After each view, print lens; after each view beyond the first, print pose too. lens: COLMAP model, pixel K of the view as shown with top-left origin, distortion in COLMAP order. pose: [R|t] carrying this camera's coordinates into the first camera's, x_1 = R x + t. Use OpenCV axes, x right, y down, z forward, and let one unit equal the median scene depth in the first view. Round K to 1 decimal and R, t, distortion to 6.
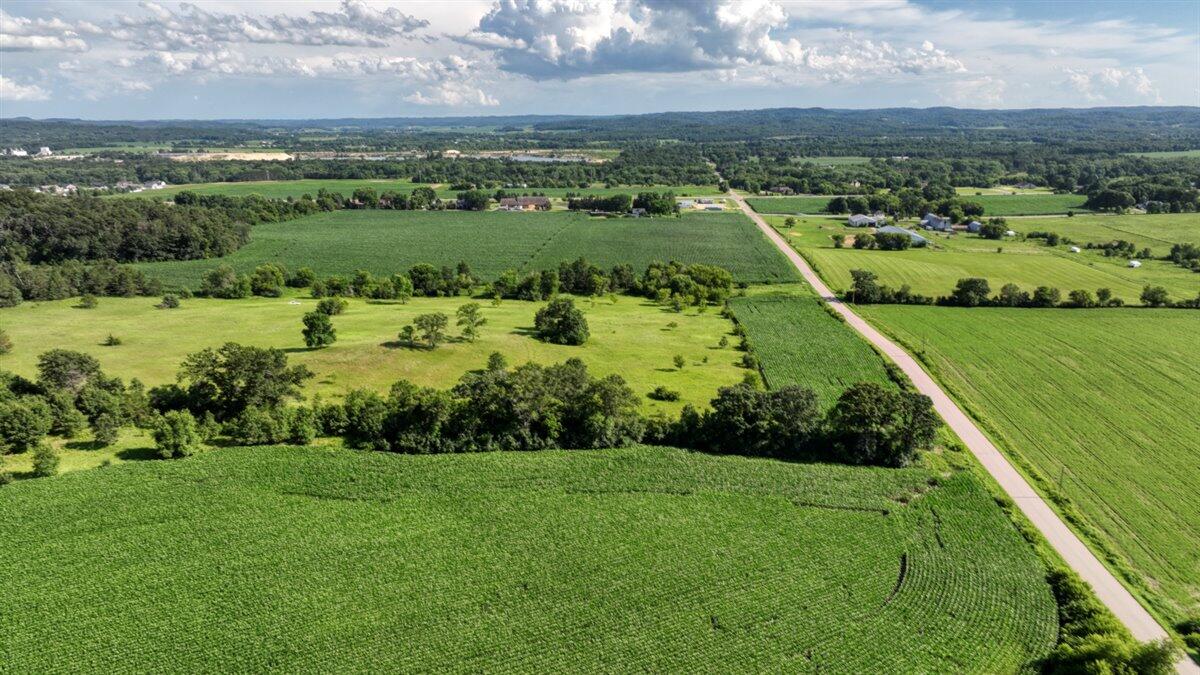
lens RADIAL K [[848.3, 0, 598.4], [0, 848.3, 333.8], [0, 0, 1]] dist [0.000095, 0.020836]
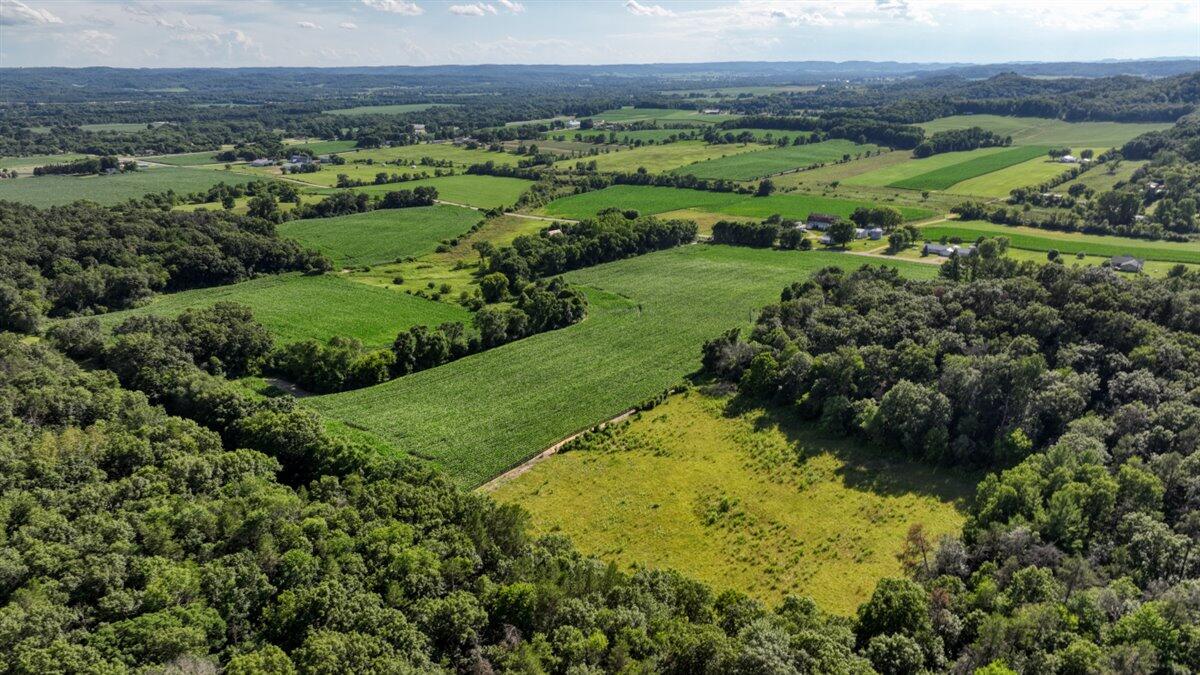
lens RADIAL K [[848.3, 0, 598.4], [0, 848.3, 333.8], [0, 0, 1]] dist [0.000095, 0.020836]
pose [[0.612816, -0.238521, 0.753368, -1.140455], [0.202193, 0.968952, 0.142306, 0.165133], [-0.763920, 0.065118, 0.642016, -1.035589]]
